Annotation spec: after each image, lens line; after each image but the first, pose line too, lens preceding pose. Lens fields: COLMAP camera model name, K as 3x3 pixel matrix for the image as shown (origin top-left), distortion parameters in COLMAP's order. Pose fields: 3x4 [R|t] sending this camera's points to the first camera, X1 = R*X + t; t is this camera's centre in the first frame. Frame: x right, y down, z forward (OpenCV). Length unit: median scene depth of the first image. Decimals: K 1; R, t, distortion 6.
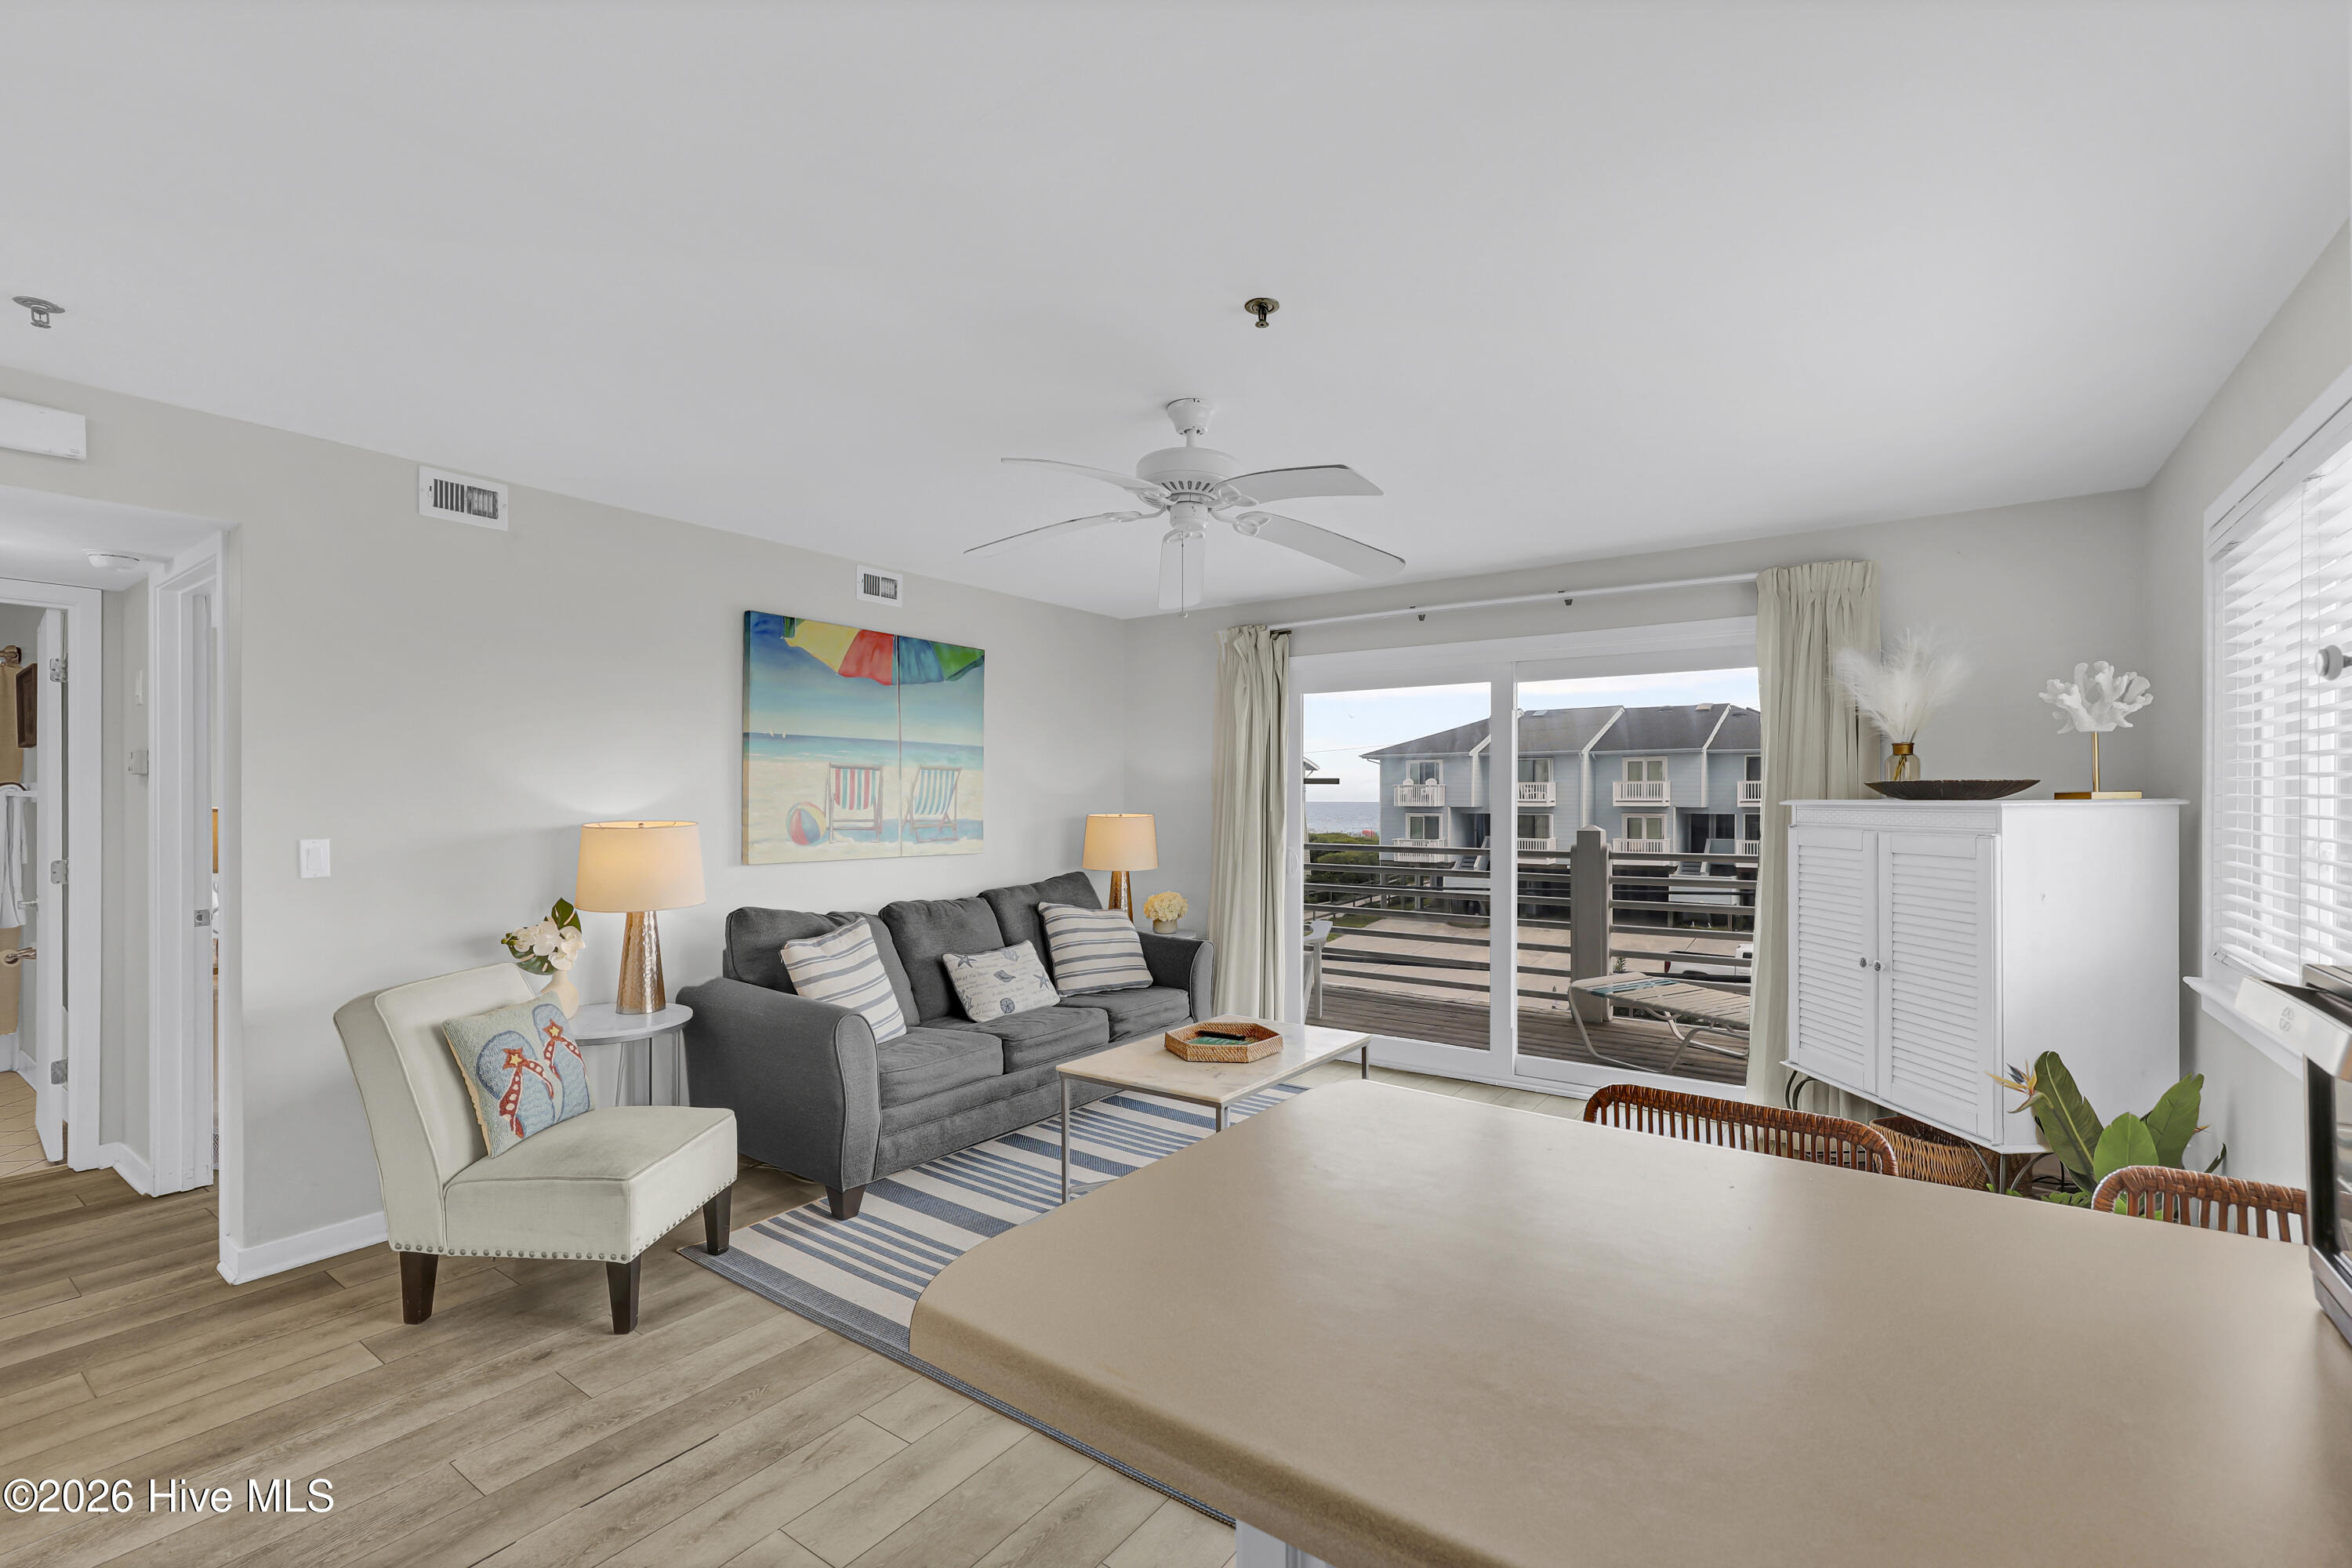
lens RADIAL K [[1021.4, 0, 1182.1], [0, 1021.4, 796.1], [0, 0, 1]] dist [0.001091, 0.000113]
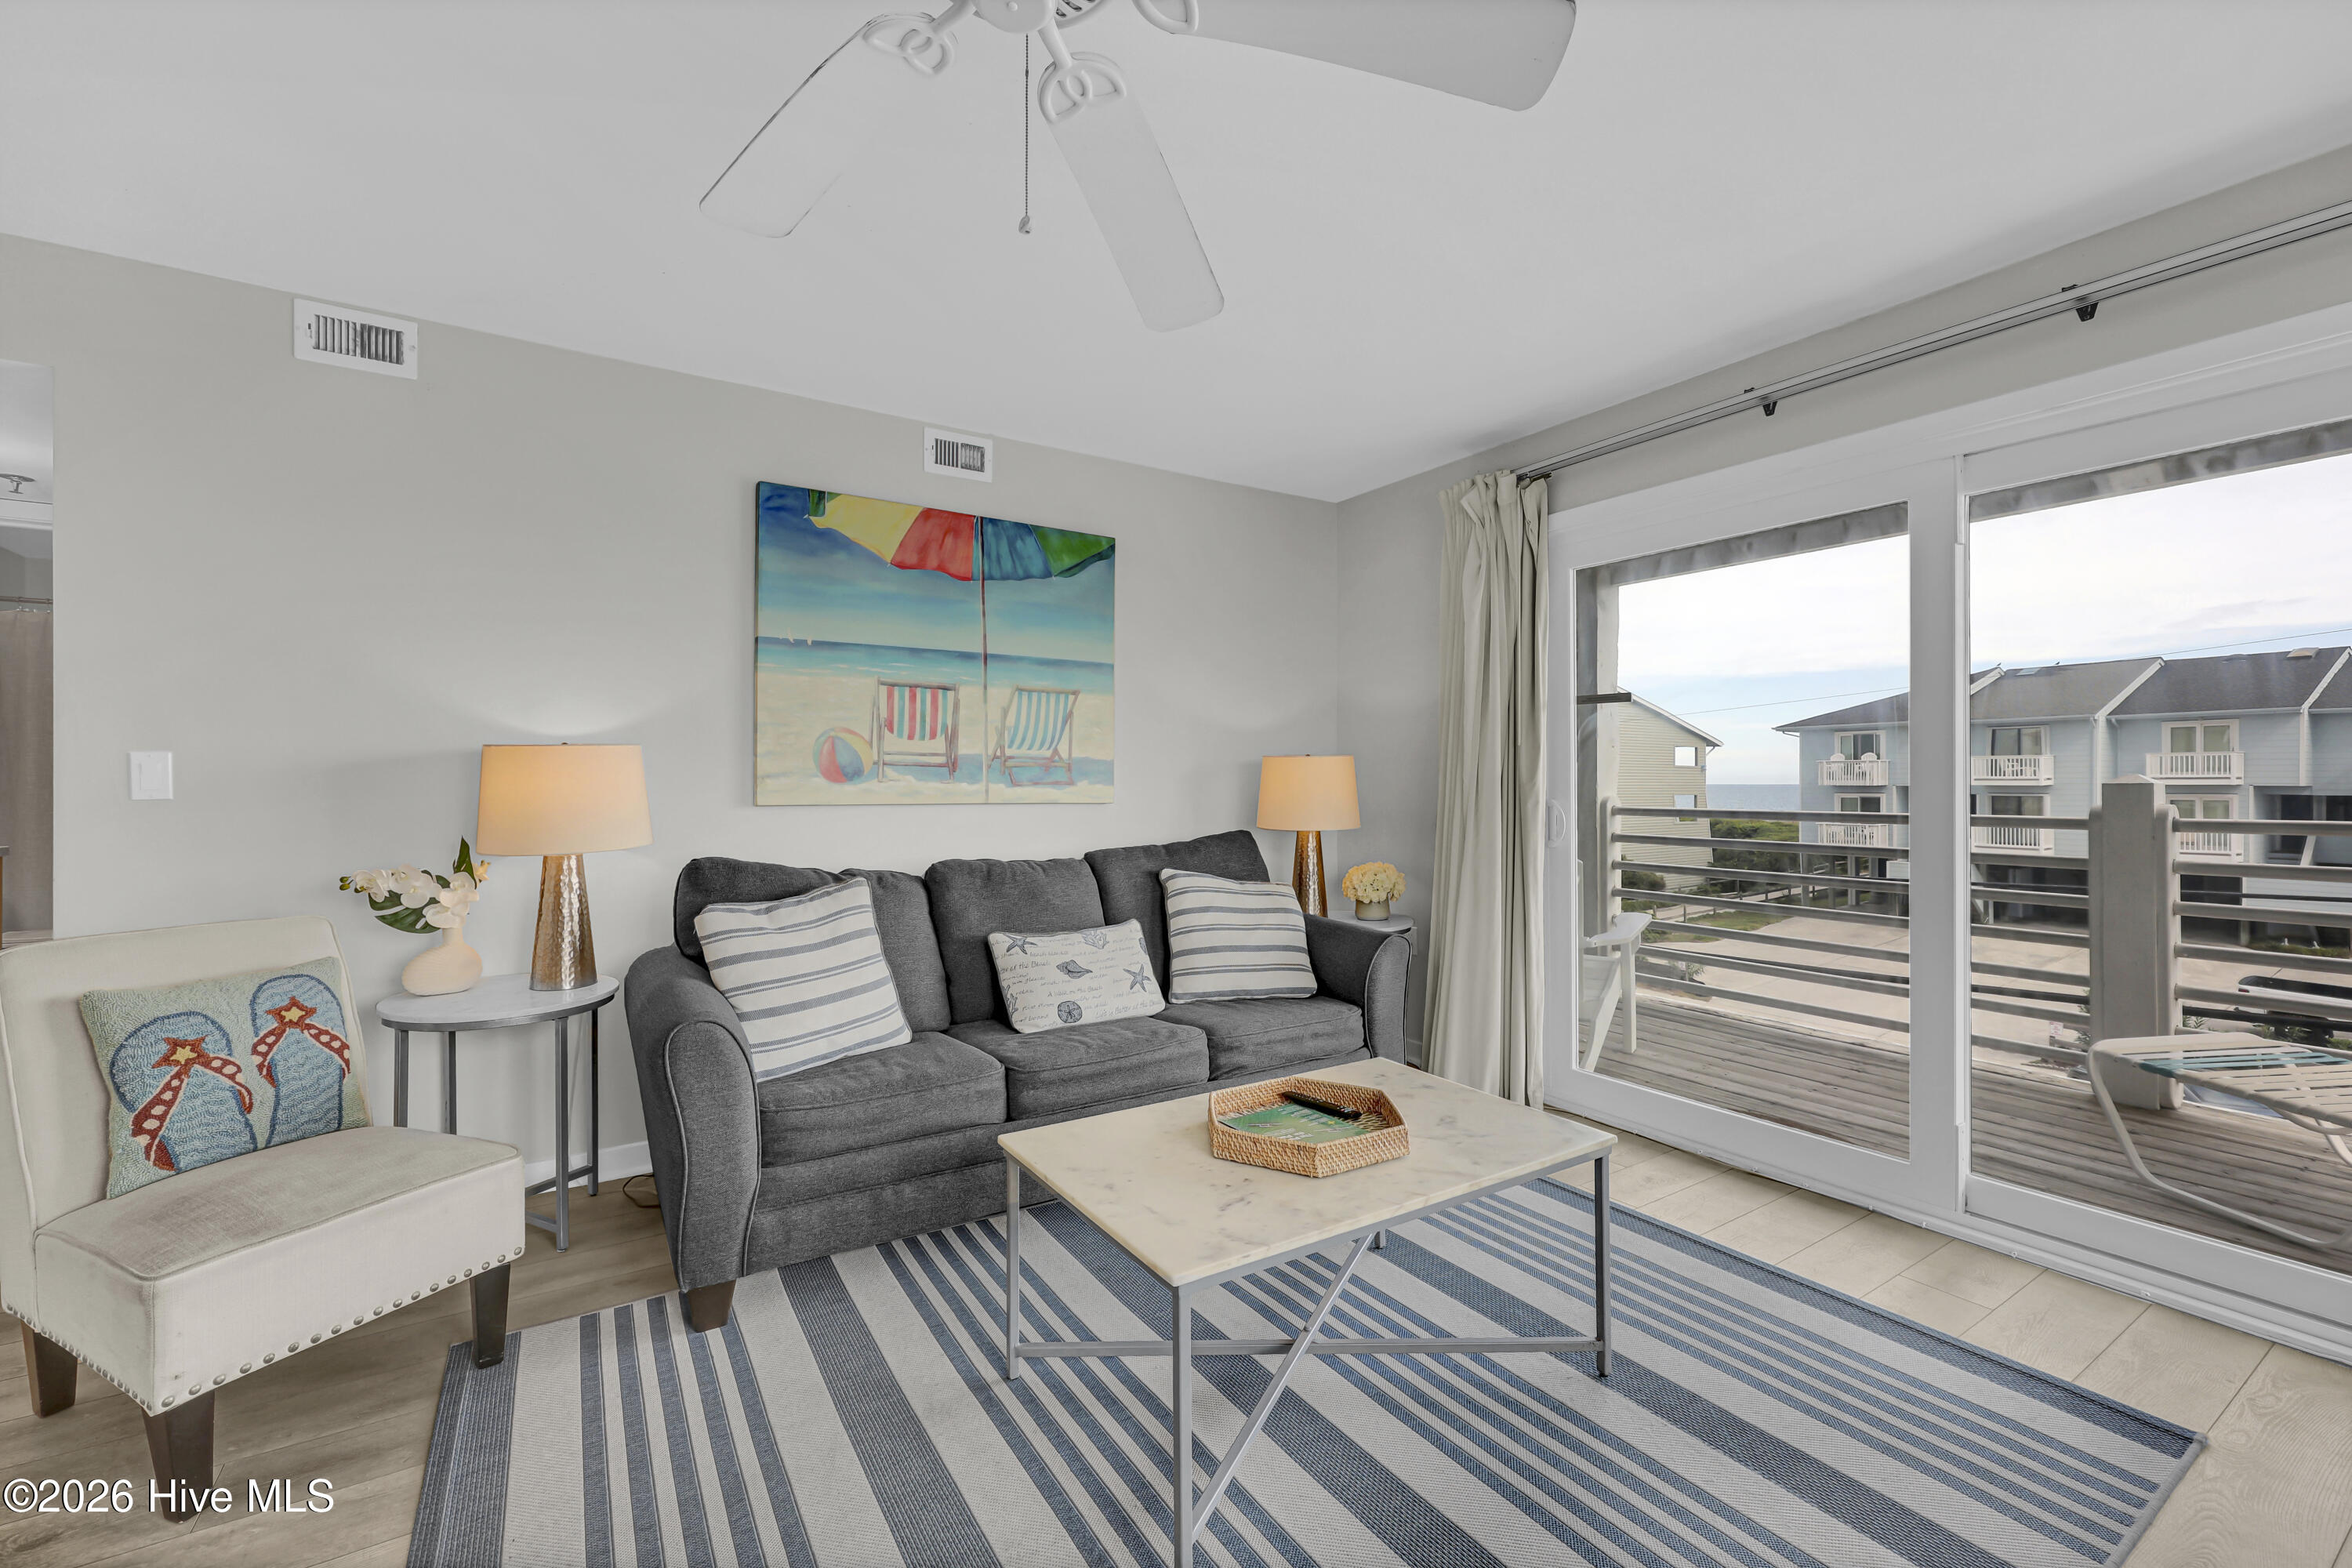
lens RADIAL K [[971.1, 0, 1180.3], [0, 971.1, 776.3], [0, 0, 1]] dist [0.000362, -0.000293]
pose [[0.928081, -0.003454, -0.372361, 0.139610], [0.002422, 0.999992, -0.003240, 0.043556], [0.372369, 0.002105, 0.928082, 0.388708]]
